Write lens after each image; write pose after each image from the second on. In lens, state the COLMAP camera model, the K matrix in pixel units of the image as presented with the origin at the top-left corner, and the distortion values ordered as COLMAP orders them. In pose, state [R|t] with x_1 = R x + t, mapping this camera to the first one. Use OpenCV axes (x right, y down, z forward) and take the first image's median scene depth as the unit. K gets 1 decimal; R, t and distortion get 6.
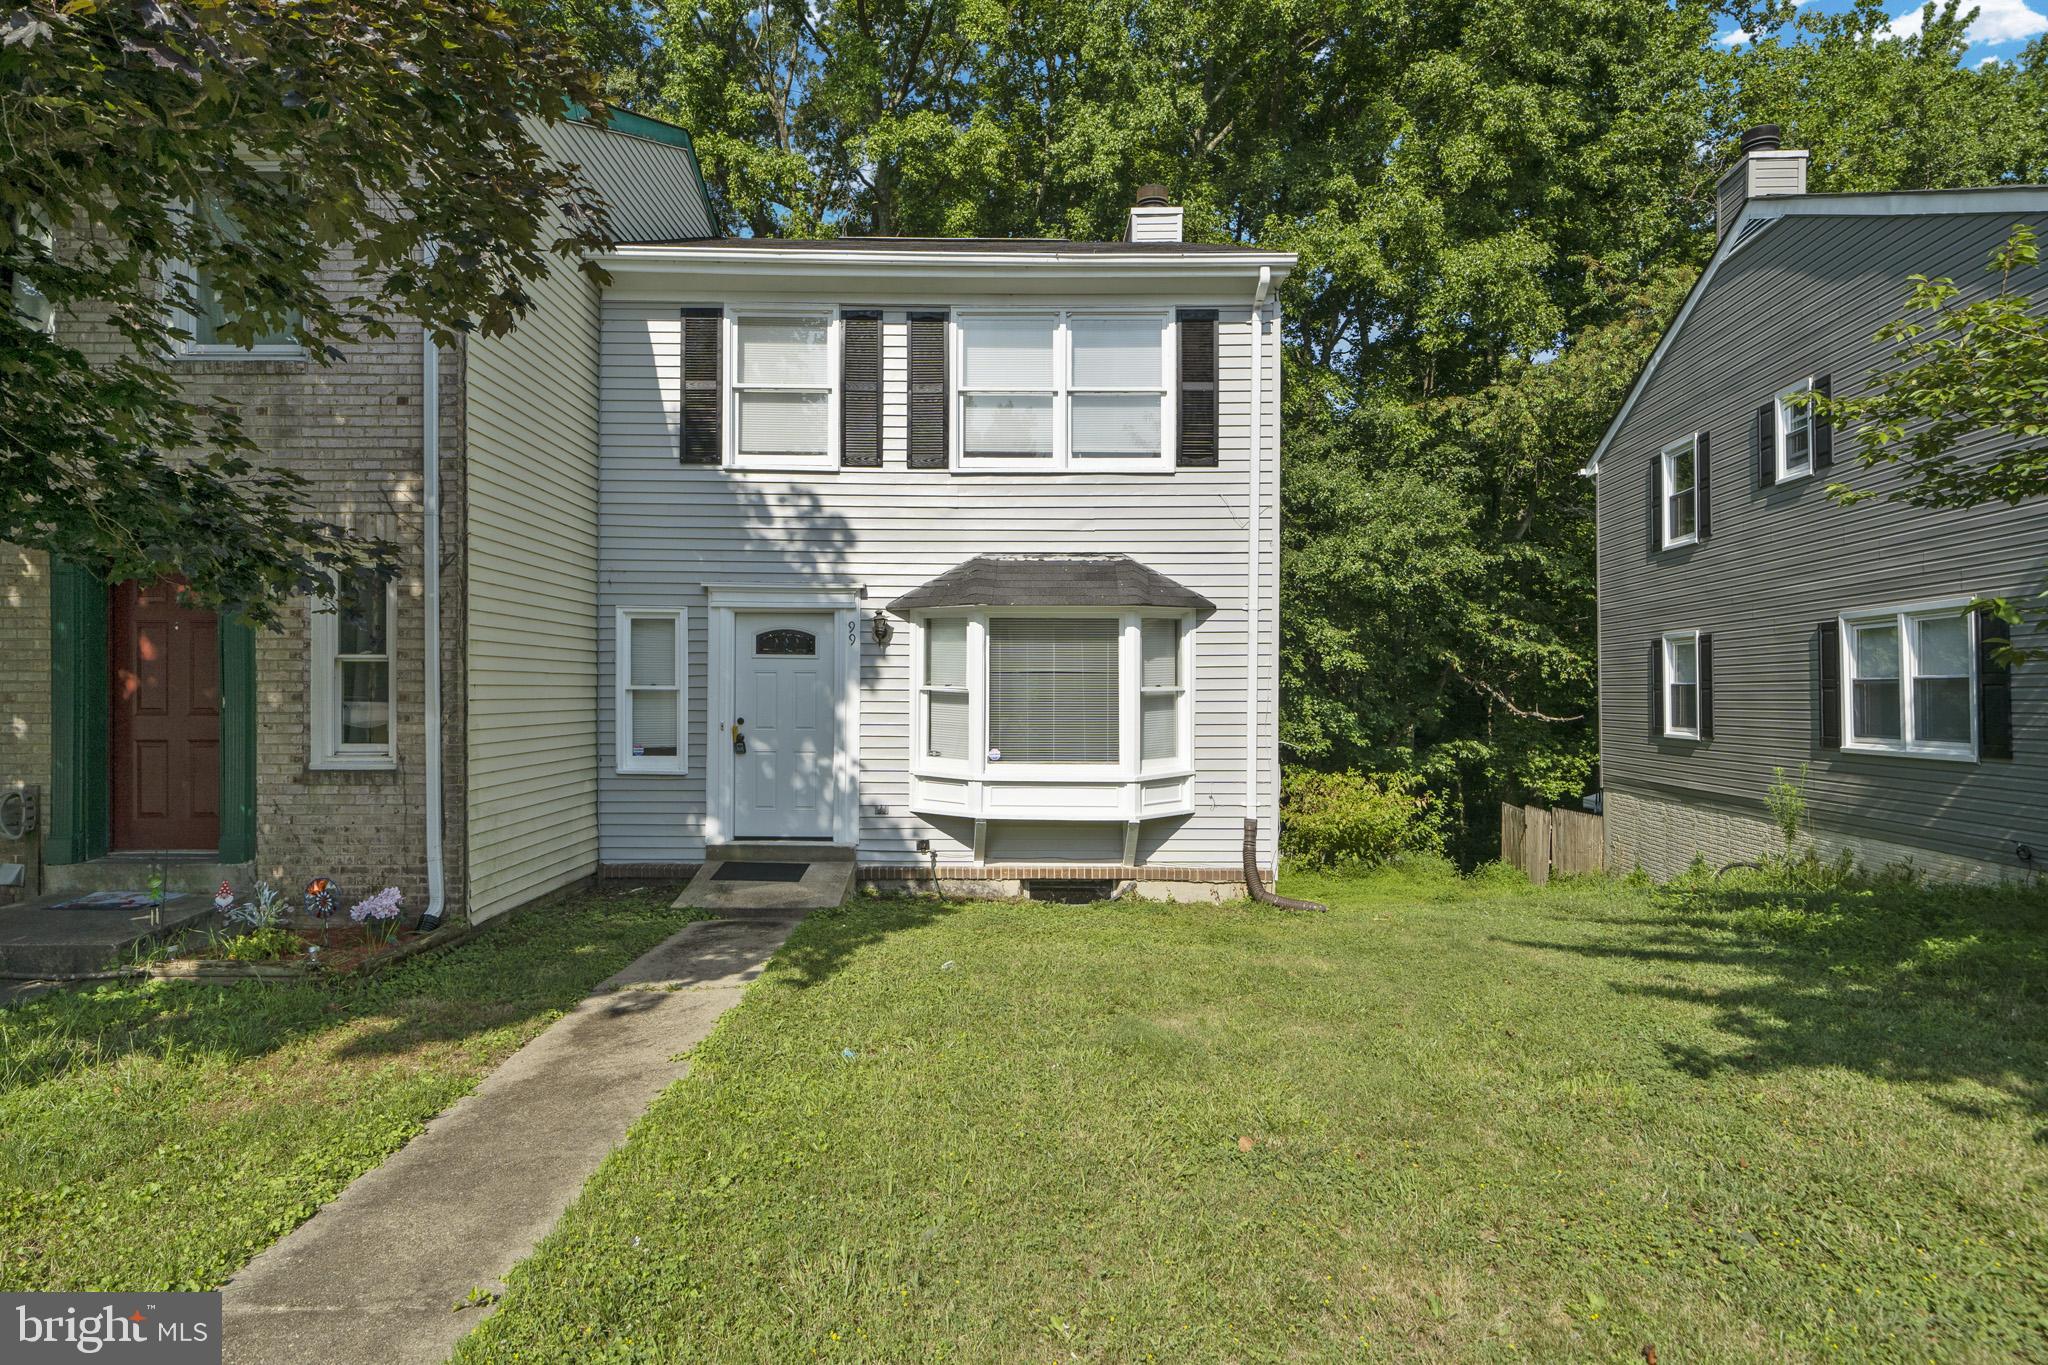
lens RADIAL K [[1104.6, 0, 1018.9], [0, 1104.6, 687.1], [0, 0, 1]] dist [0.006913, 0.000834]
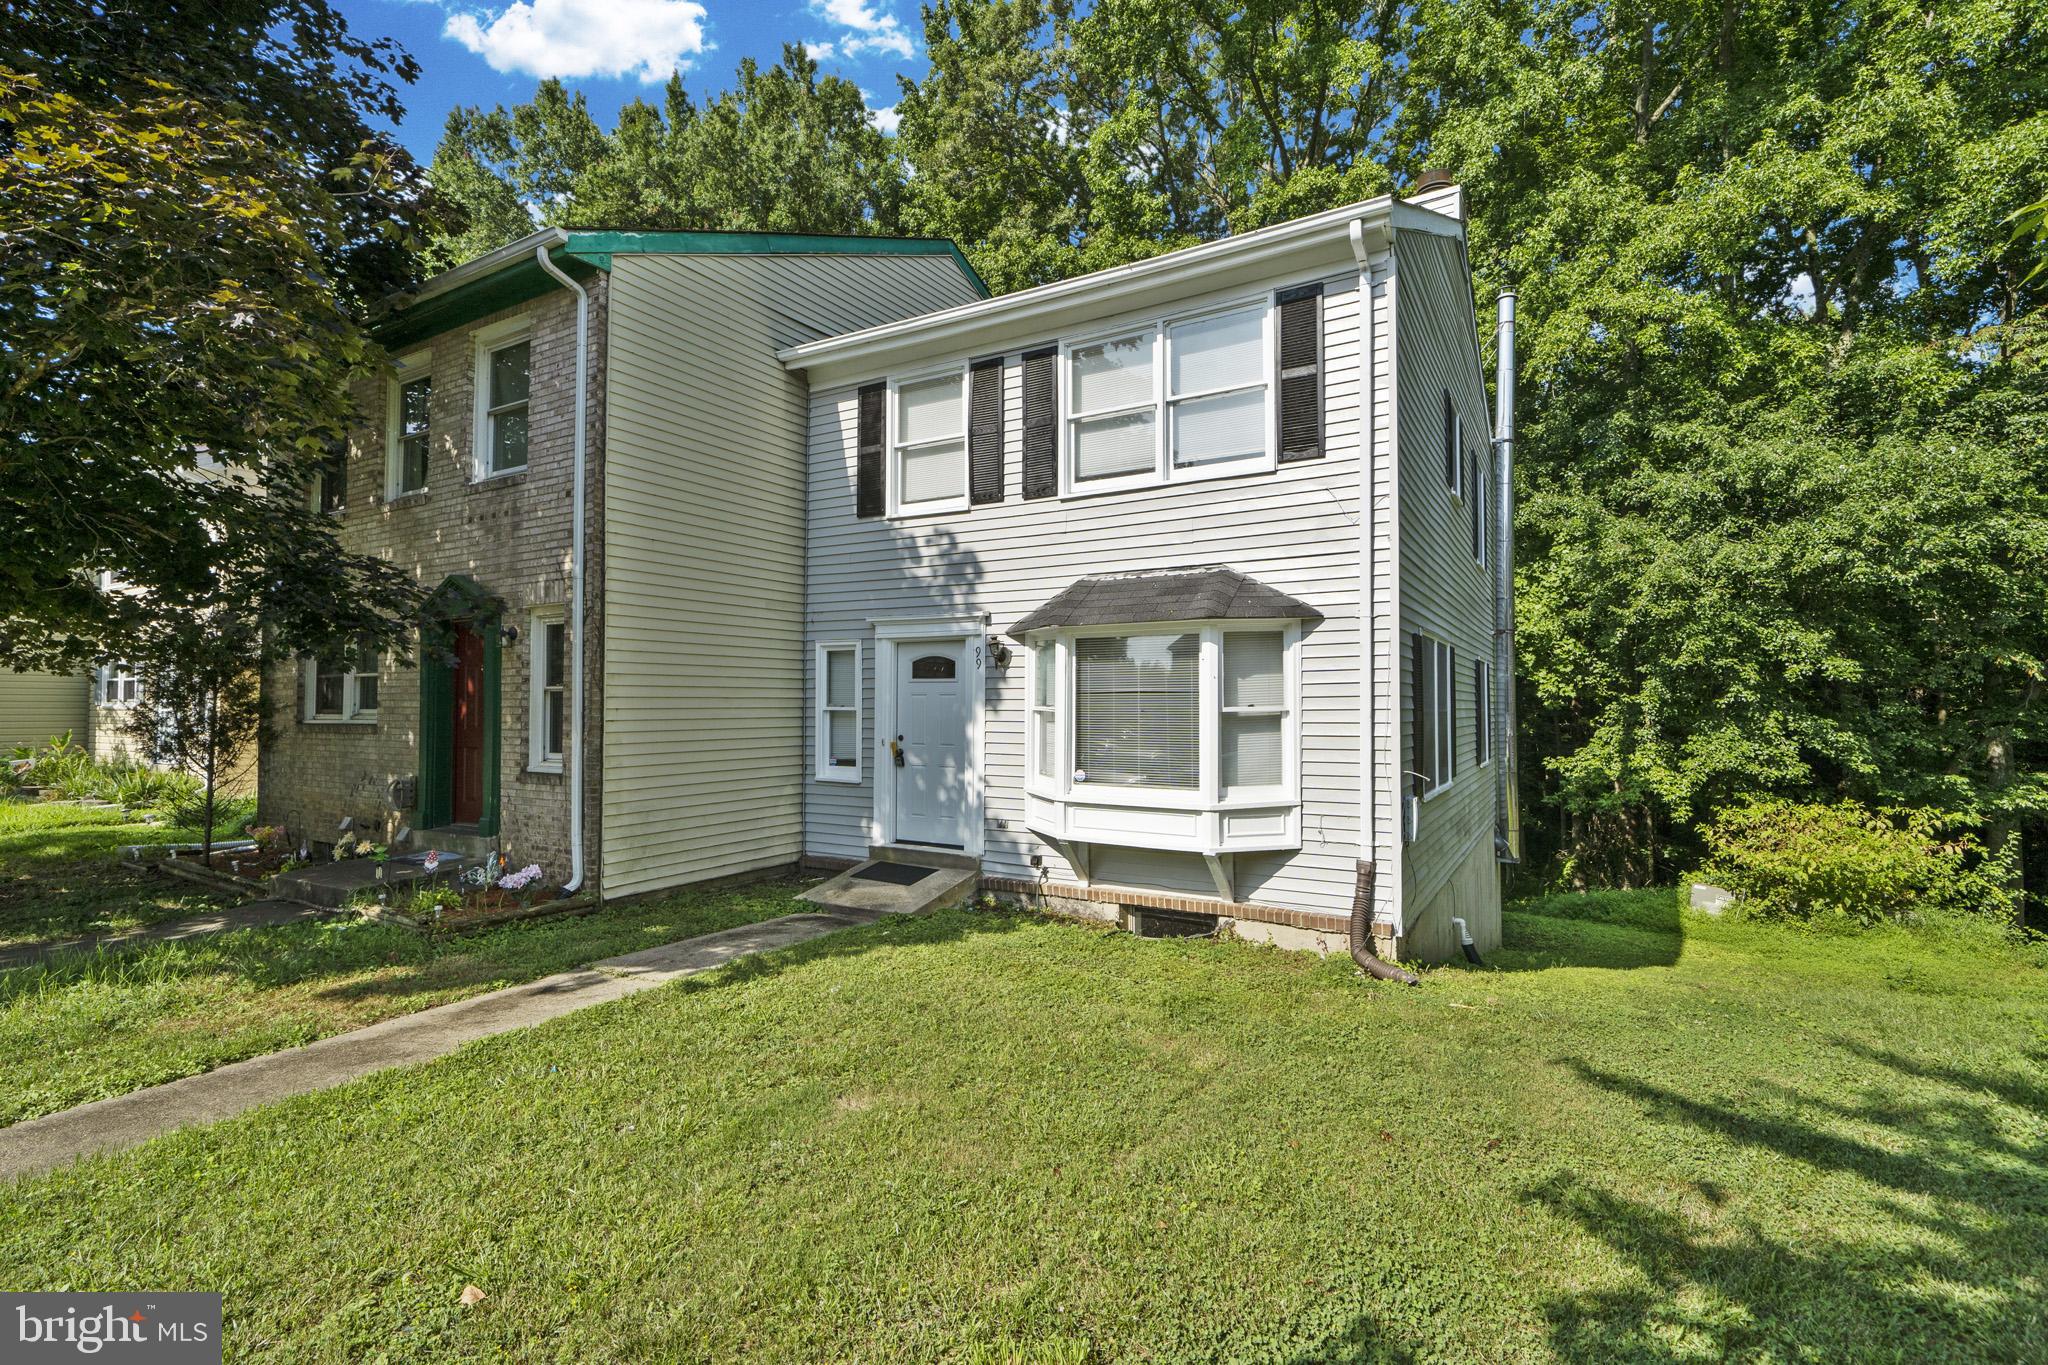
lens RADIAL K [[932.9, 0, 1025.6], [0, 932.9, 676.6], [0, 0, 1]] dist [0.005871, -0.000391]
pose [[0.862798, -0.019783, -0.505162, 0.348585], [0.005809, 0.999556, -0.029223, -0.003695], [0.505516, 0.022279, 0.862529, 0.237570]]
